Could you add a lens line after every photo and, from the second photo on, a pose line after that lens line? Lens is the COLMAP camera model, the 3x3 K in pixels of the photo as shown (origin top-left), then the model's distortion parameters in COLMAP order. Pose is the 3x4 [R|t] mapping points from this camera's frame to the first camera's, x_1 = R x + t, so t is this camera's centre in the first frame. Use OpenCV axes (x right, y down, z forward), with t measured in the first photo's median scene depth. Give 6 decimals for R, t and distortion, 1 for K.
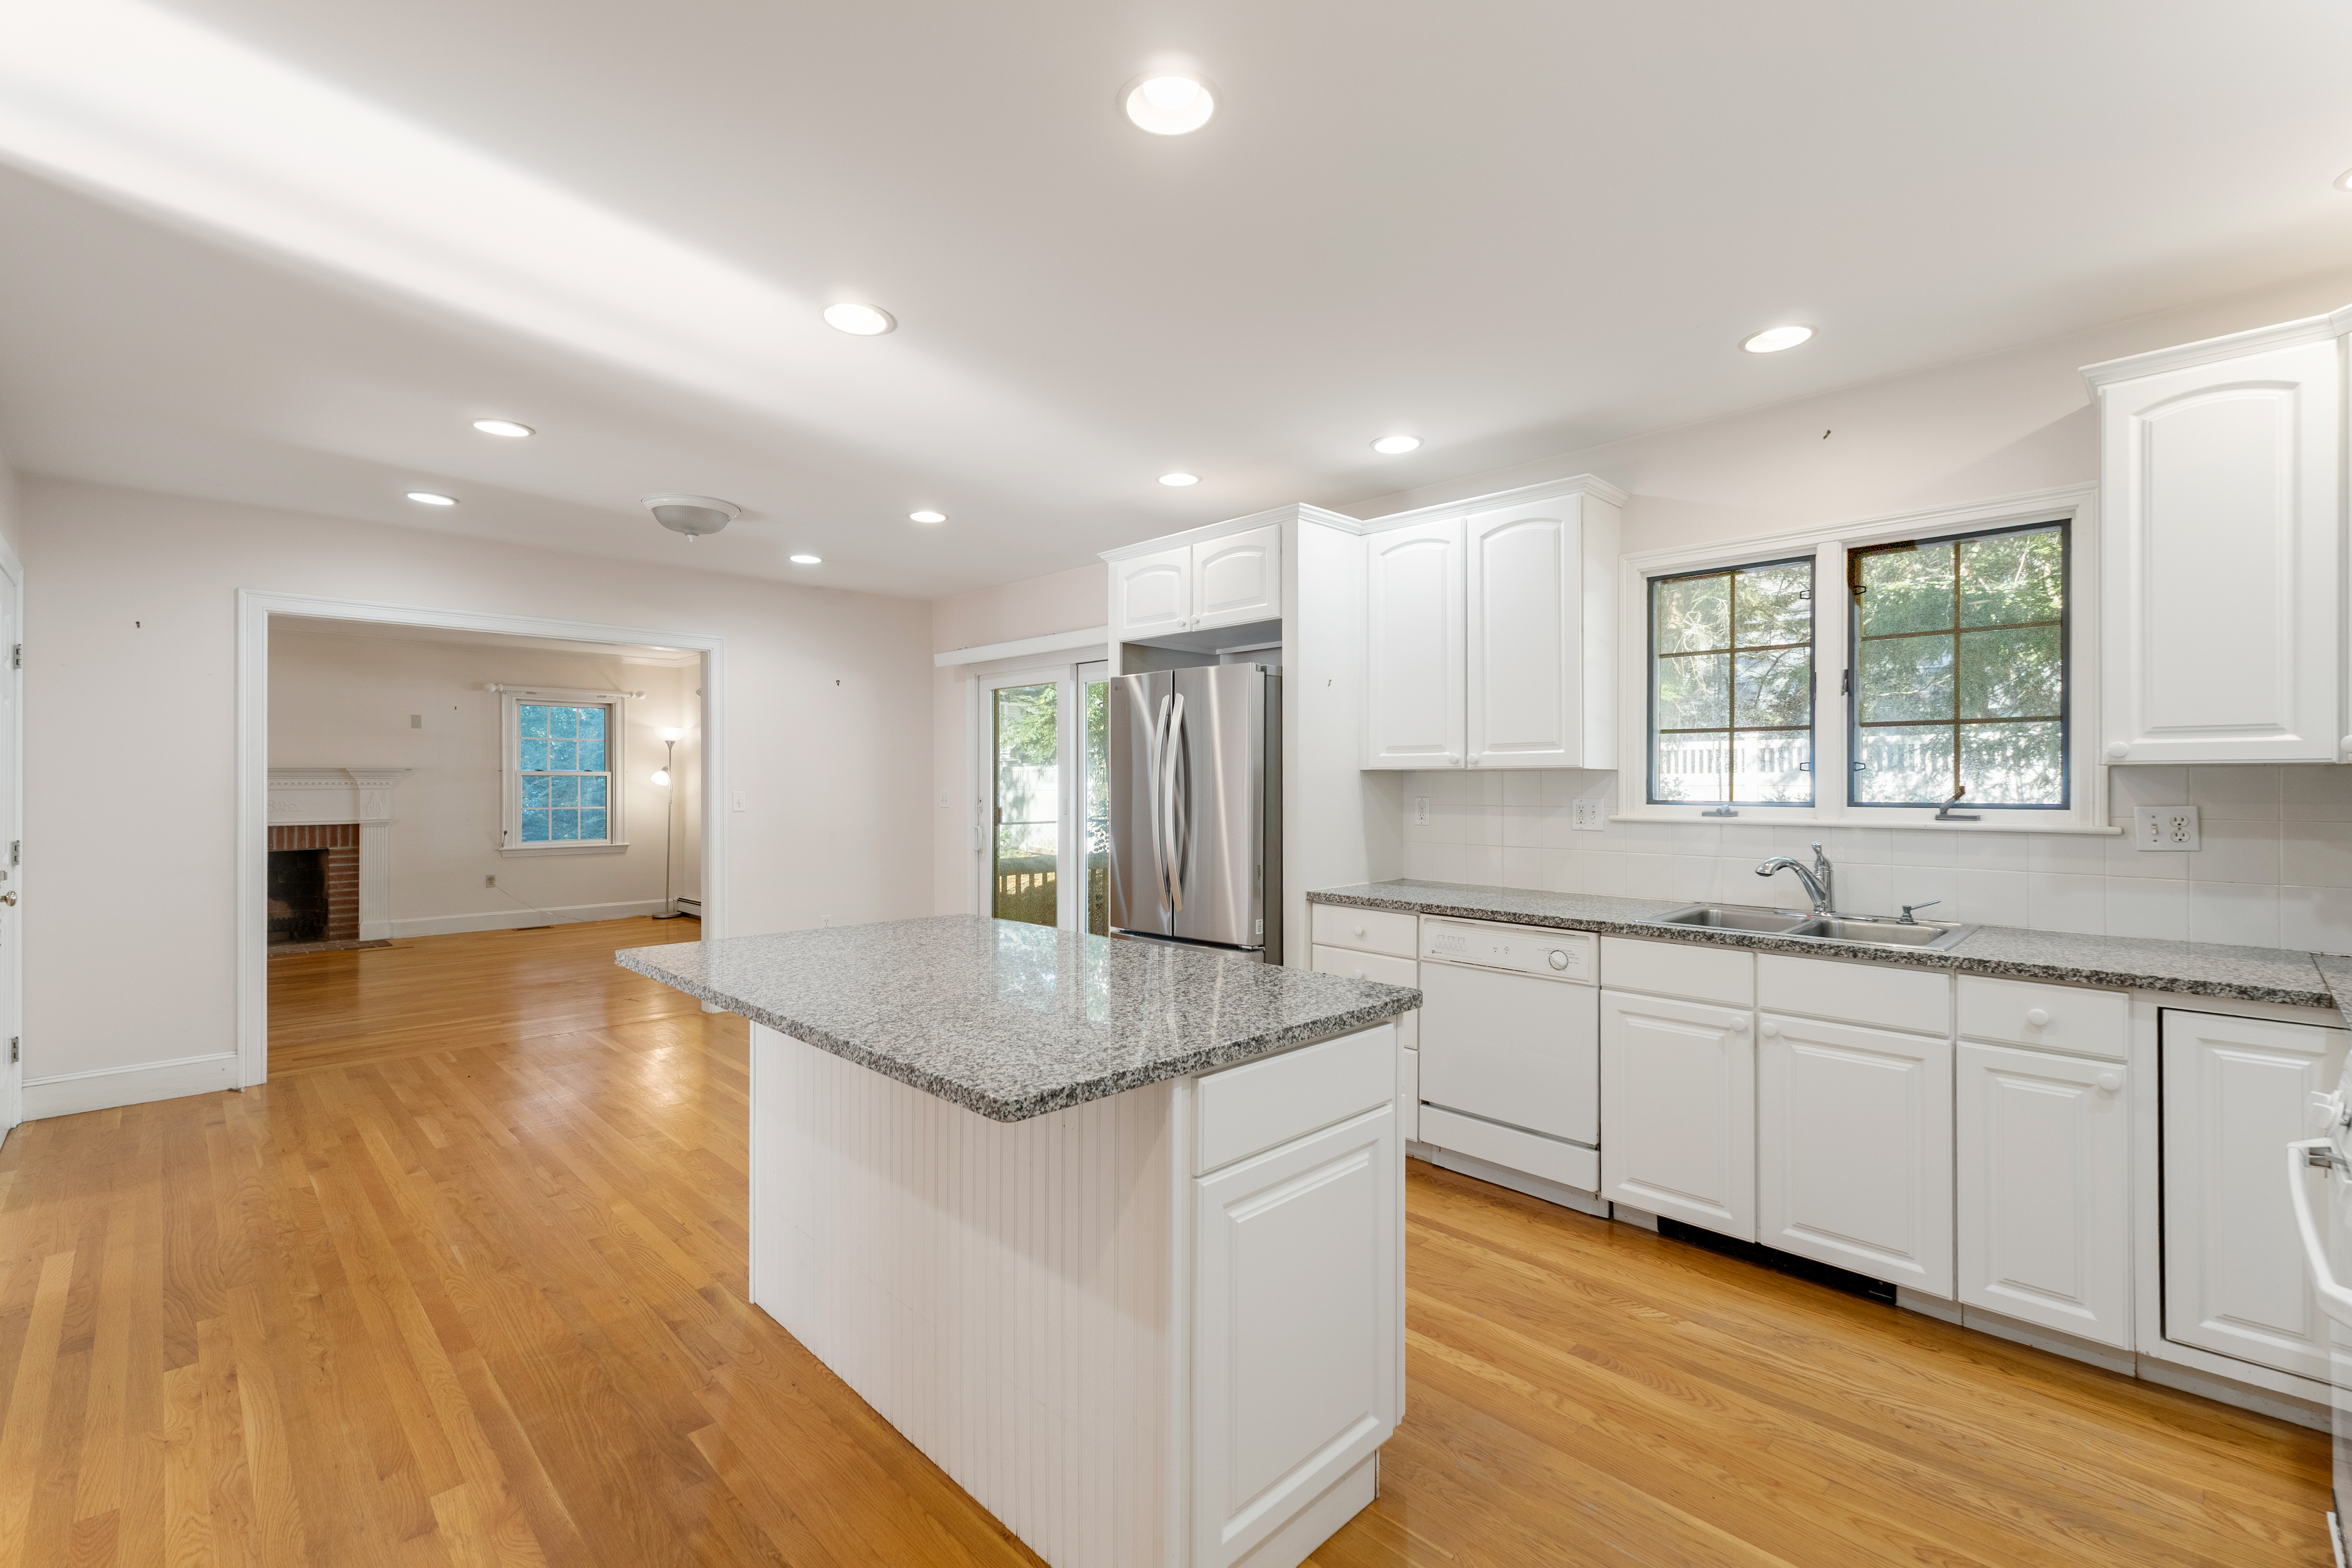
lens RADIAL K [[1019.0, 0, 1184.3], [0, 1019.0, 782.4], [0, 0, 1]] dist [0.007521, 0.000047]
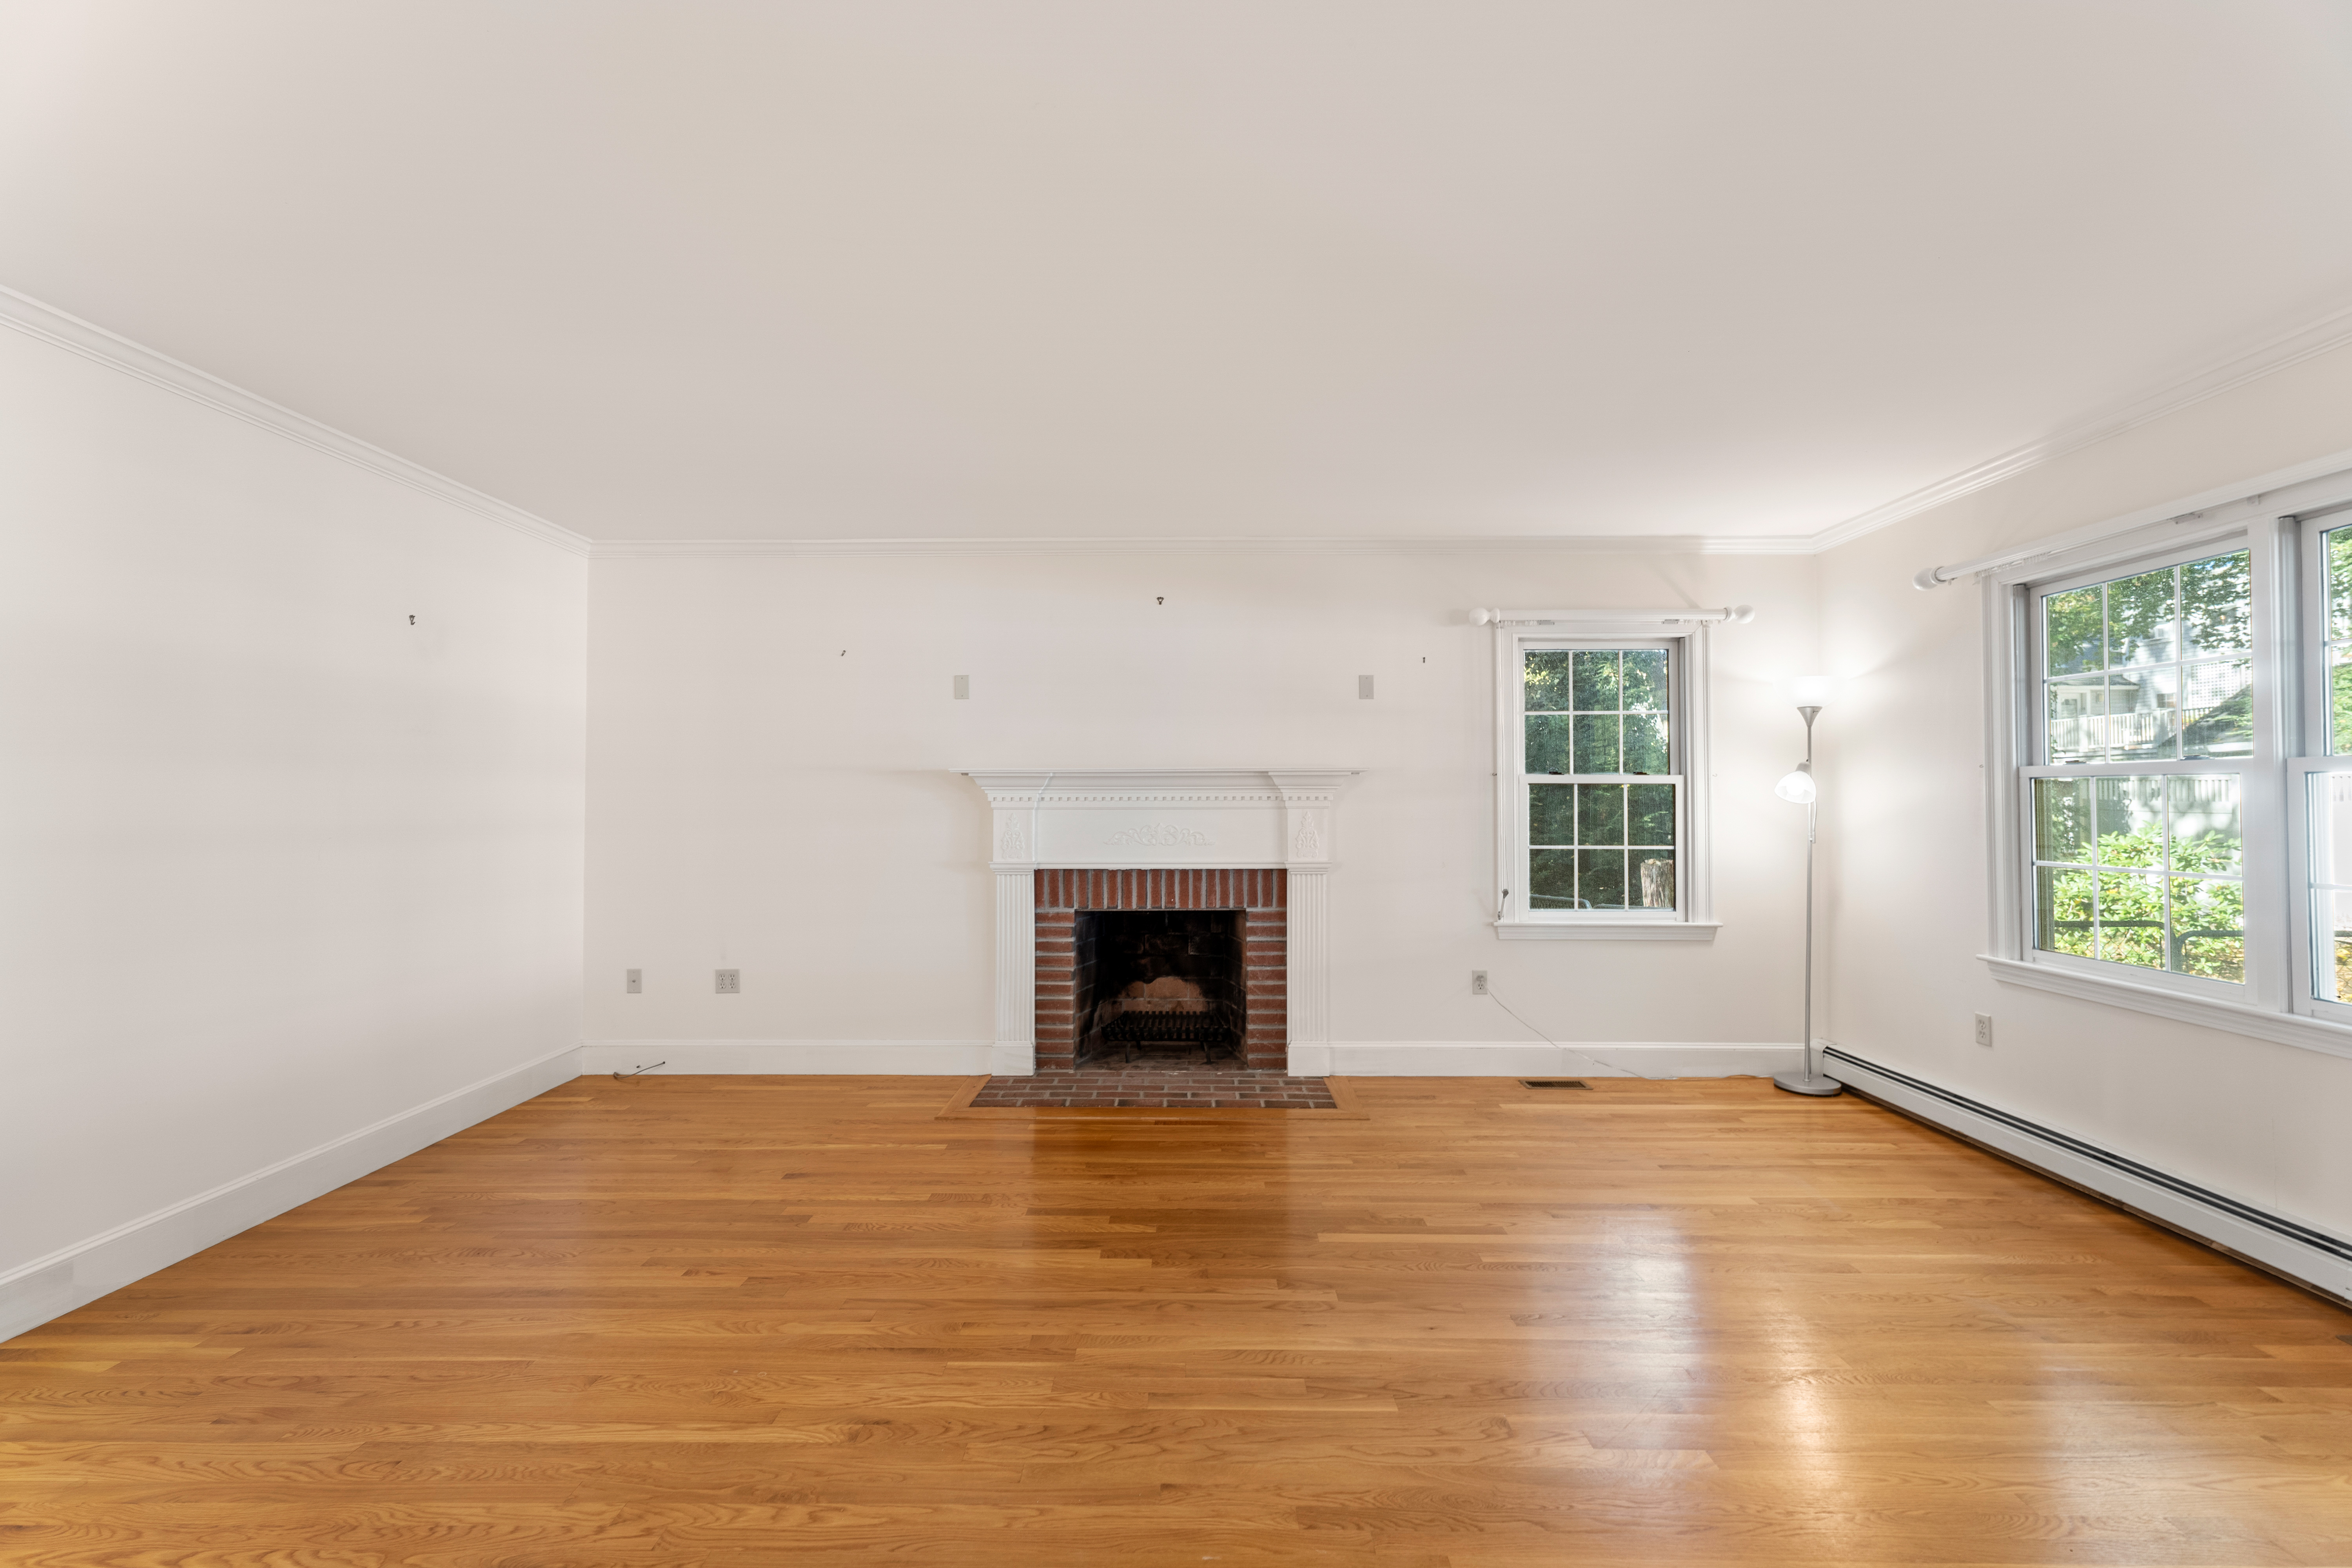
lens RADIAL K [[1019.0, 0, 1177.4], [0, 1019.0, 786.8], [0, 0, 1]] dist [0.007521, 0.000047]
pose [[0.710967, -0.006480, -0.703196, -0.448199], [-0.000159, 0.999956, -0.009375, 0.000112], [0.703226, 0.006777, 0.710934, 0.551537]]
